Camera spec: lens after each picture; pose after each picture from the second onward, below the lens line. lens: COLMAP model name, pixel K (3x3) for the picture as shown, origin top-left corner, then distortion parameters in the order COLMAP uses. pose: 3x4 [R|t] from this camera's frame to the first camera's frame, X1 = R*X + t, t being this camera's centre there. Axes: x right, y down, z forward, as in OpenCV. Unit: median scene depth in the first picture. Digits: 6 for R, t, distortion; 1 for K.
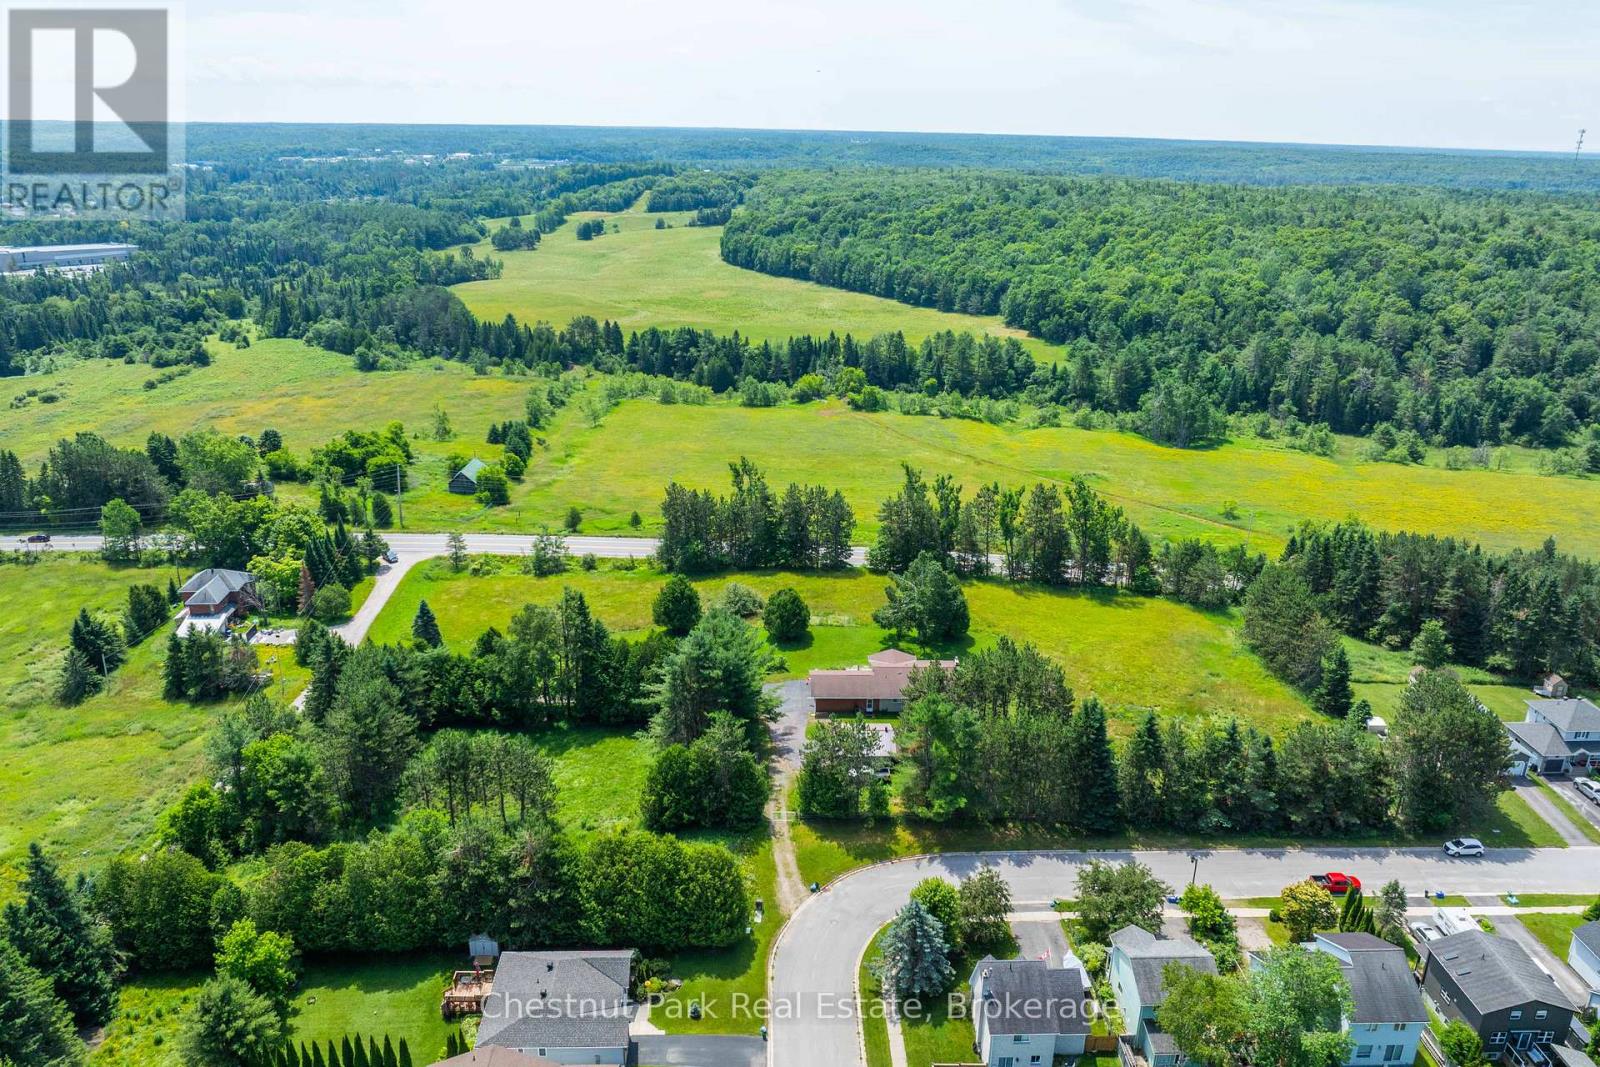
lens RADIAL K [[1150.6, 0, 800.0], [0, 1150.6, 533.5], [0, 0, 1]] dist [-0.031776, 0.006368]
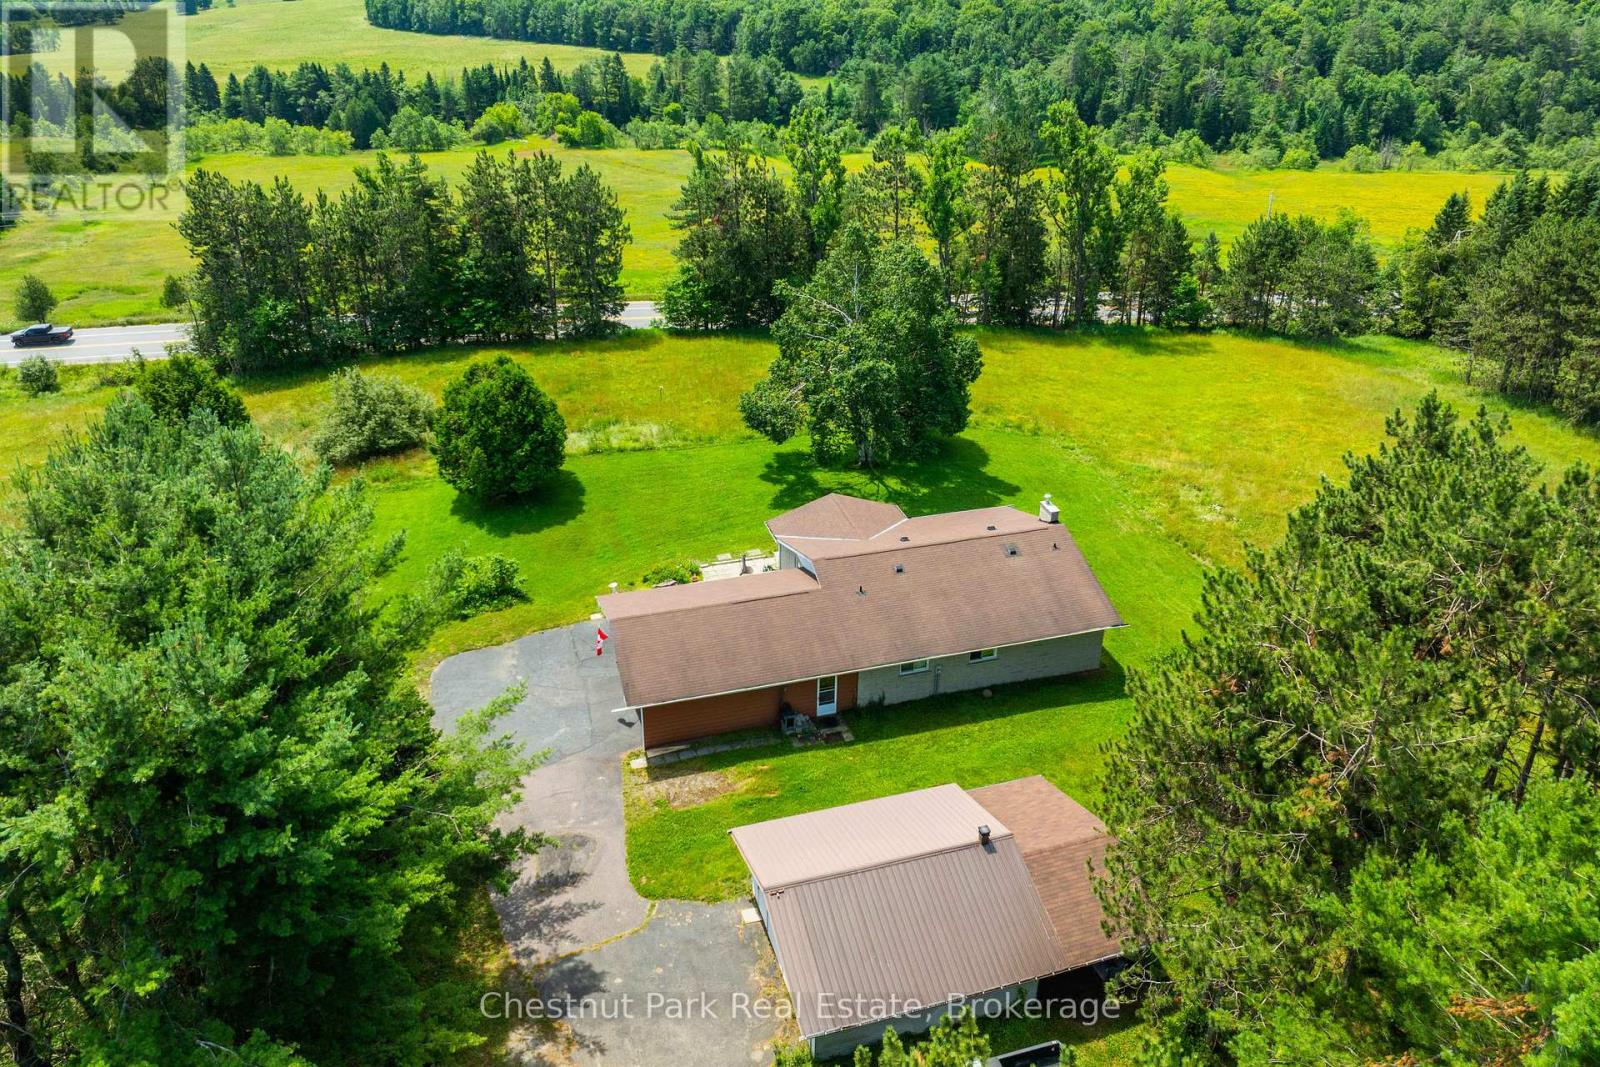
lens RADIAL K [[1120.6, 0, 802.9], [0, 1120.6, 493.1], [0, 0, 1]] dist [-0.035384, -0.002623]
pose [[0.963405, -0.119860, 0.239761, -0.002859], [0.091477, 0.987774, 0.126234, 0.024203], [-0.251960, -0.099682, 0.962590, 0.287433]]
